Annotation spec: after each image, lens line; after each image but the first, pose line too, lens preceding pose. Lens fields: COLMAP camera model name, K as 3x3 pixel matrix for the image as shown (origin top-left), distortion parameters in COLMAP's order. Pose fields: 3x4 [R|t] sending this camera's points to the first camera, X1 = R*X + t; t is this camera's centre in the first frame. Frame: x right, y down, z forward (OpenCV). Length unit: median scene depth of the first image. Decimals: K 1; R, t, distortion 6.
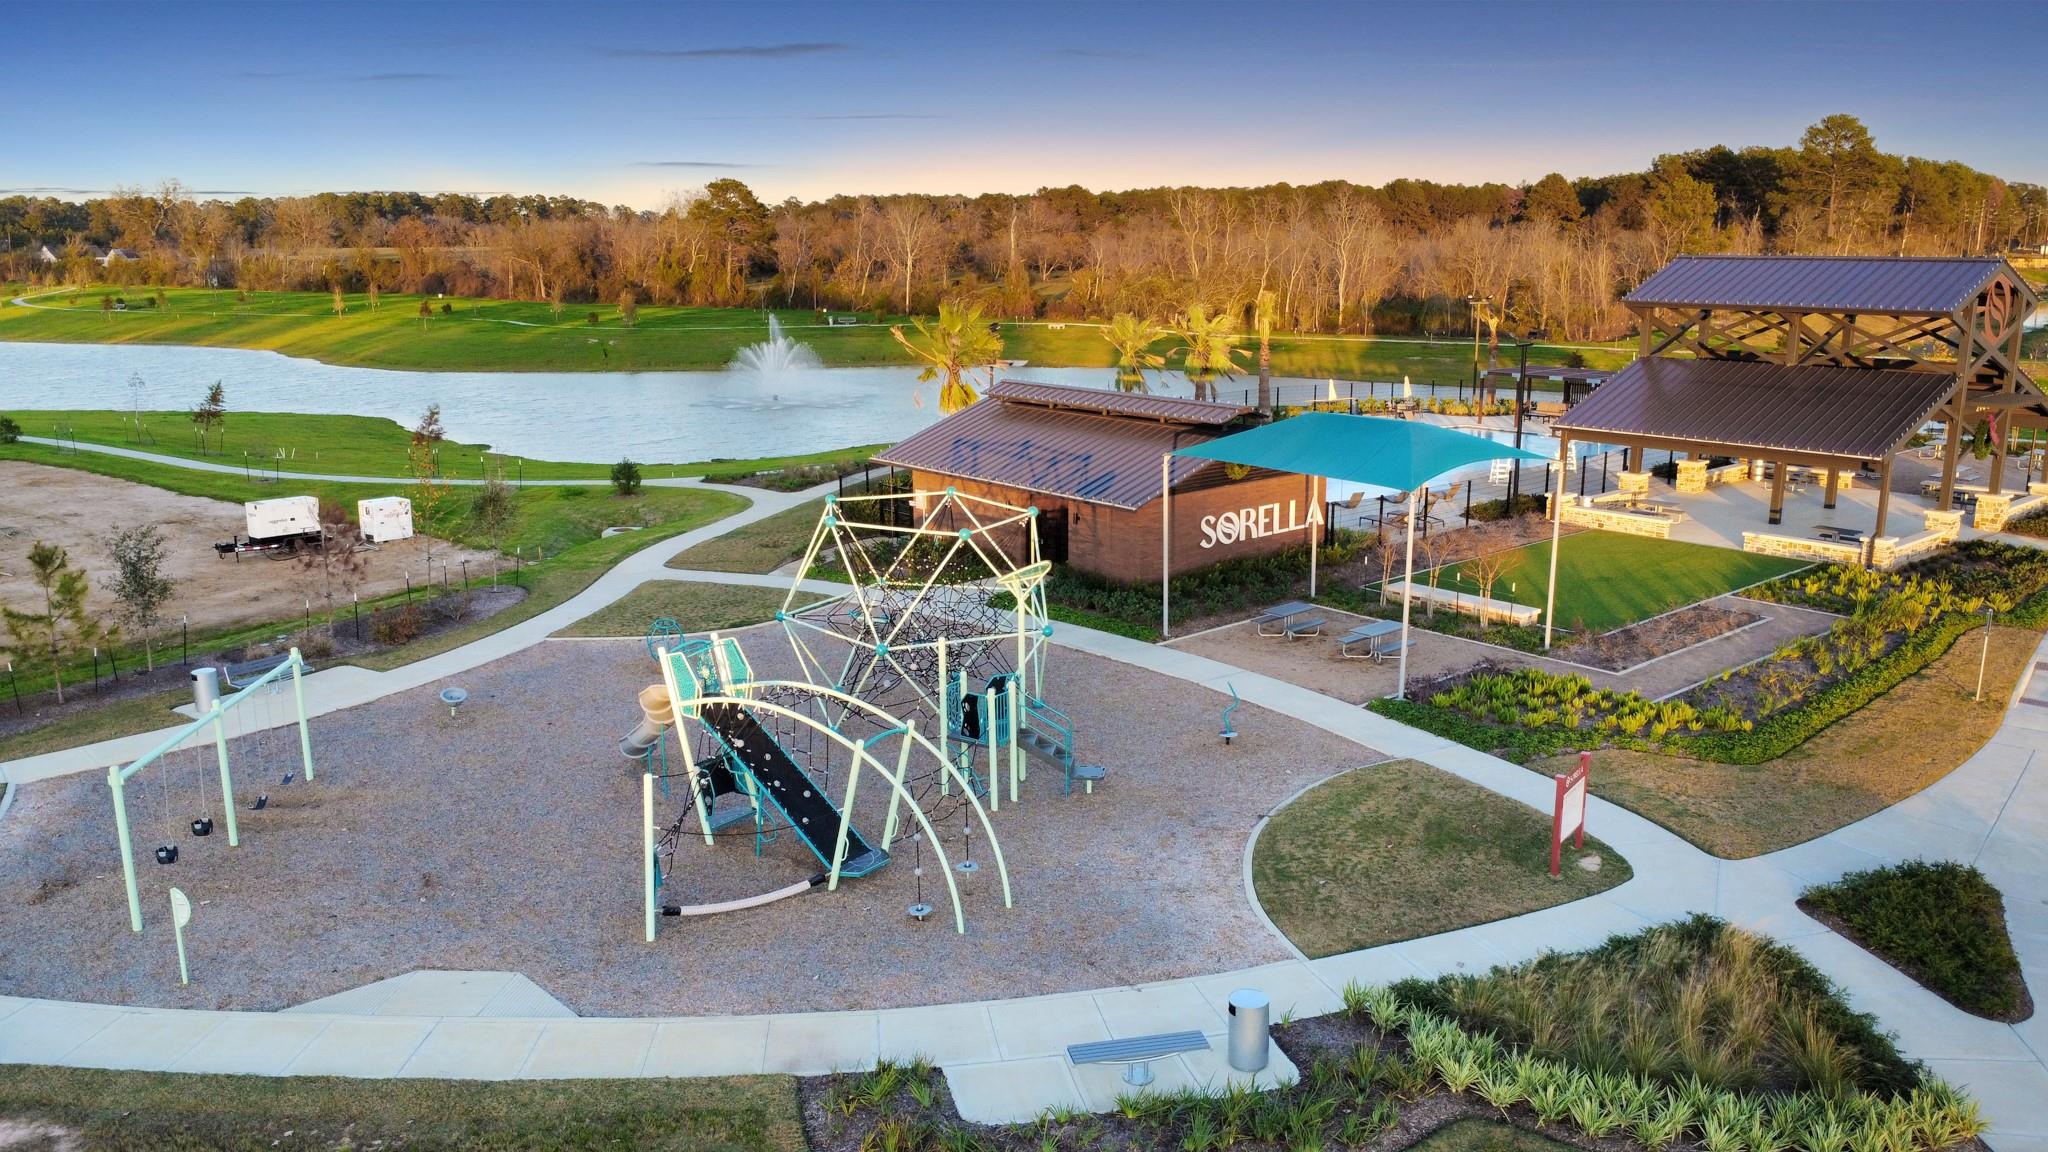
lens RADIAL K [[1545.5, 0, 1027.2], [0, 1545.5, 579.6], [0, 0, 1]] dist [0.002699, -0.006000]
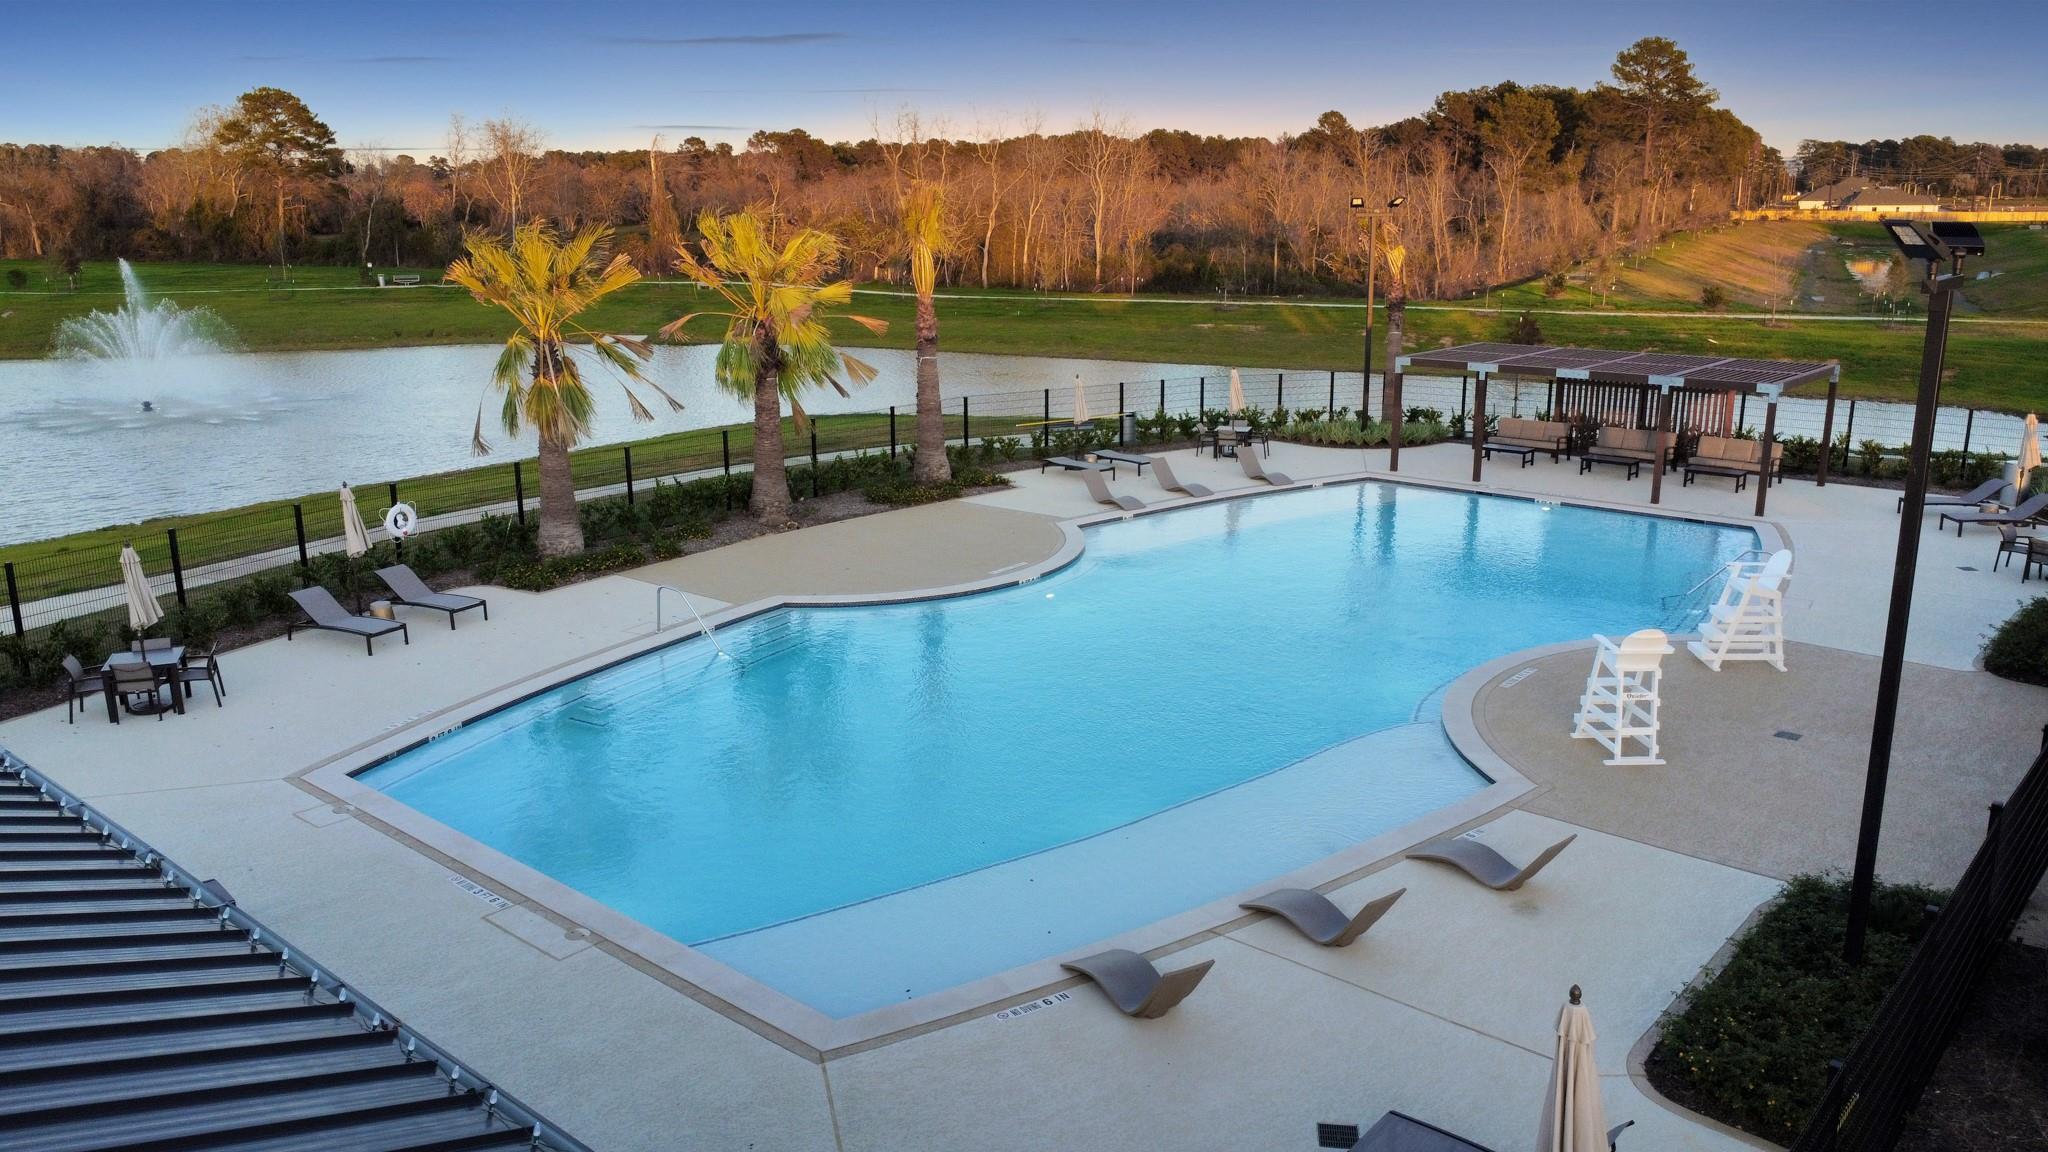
lens RADIAL K [[1545.5, 0, 1031.5], [0, 1545.5, 569.4], [0, 0, 1]] dist [0.002699, -0.006000]
pose [[0.988206, -0.034353, 0.149227, 0.202547], [0.032175, 0.999338, 0.016984, -0.145290], [-0.149711, -0.011982, 0.988657, 0.980370]]
